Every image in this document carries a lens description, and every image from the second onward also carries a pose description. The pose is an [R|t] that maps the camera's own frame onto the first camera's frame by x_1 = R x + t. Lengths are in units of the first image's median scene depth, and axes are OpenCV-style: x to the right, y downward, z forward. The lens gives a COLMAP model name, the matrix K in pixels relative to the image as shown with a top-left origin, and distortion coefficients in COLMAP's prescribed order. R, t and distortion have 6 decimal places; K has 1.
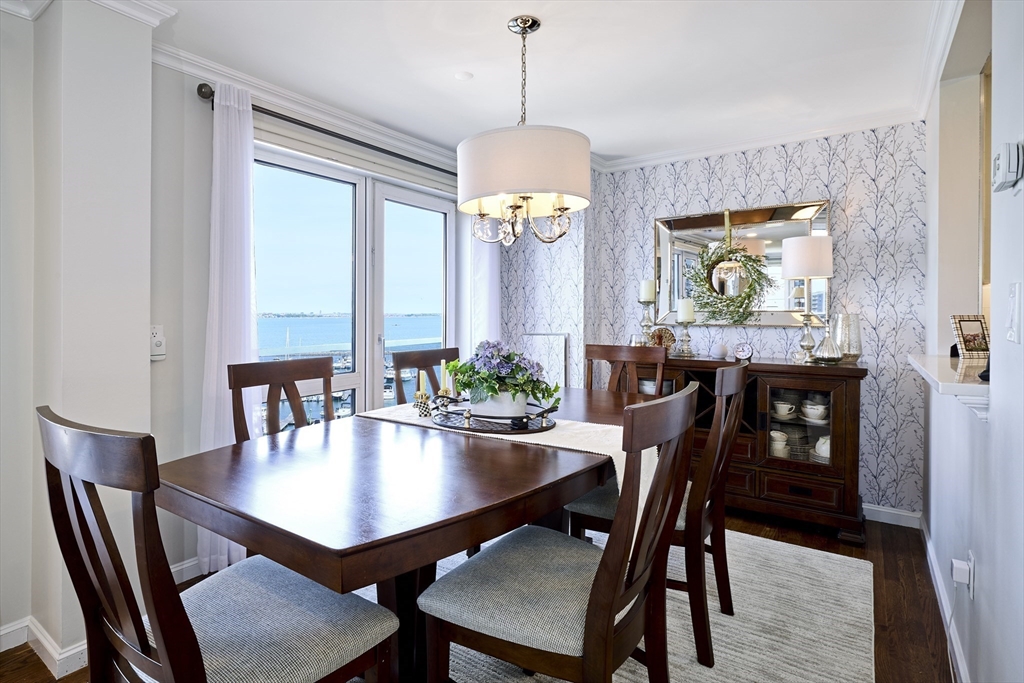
lens RADIAL K [[488.5, 0, 531.9], [0, 488.5, 346.9], [0, 0, 1]] dist [0.000456, -0.008601]
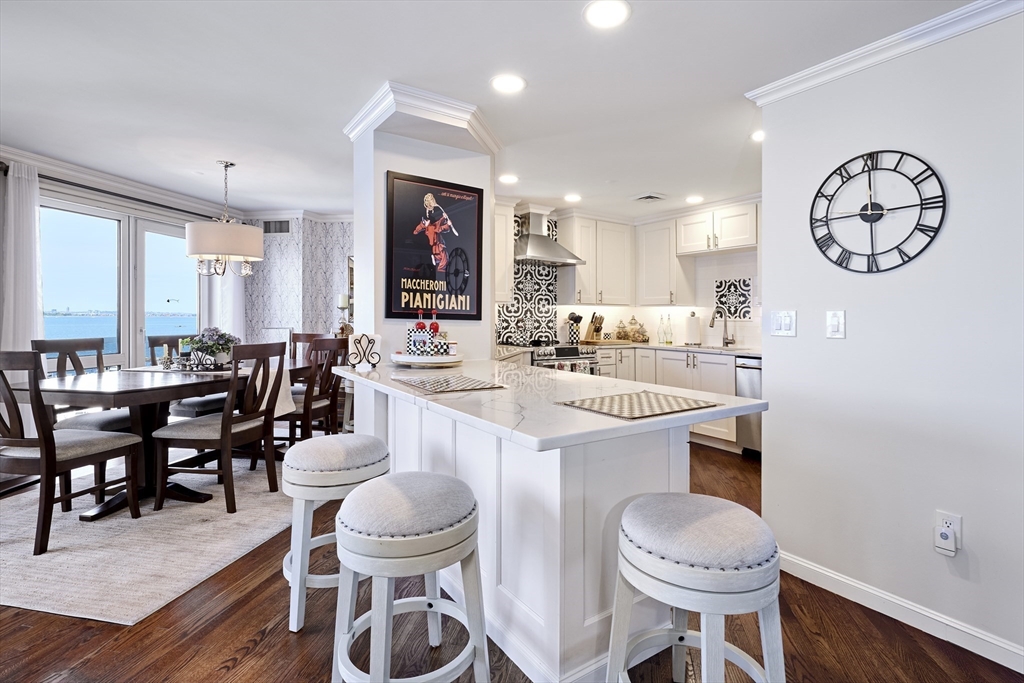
lens RADIAL K [[488.5, 0, 531.9], [0, 488.5, 346.9], [0, 0, 1]] dist [0.000456, -0.008601]
pose [[0.935916, -0.012225, 0.352012, 0.284104], [0.016306, 0.999830, -0.008631, 0.070097], [-0.351847, 0.013818, 0.935956, -0.815765]]
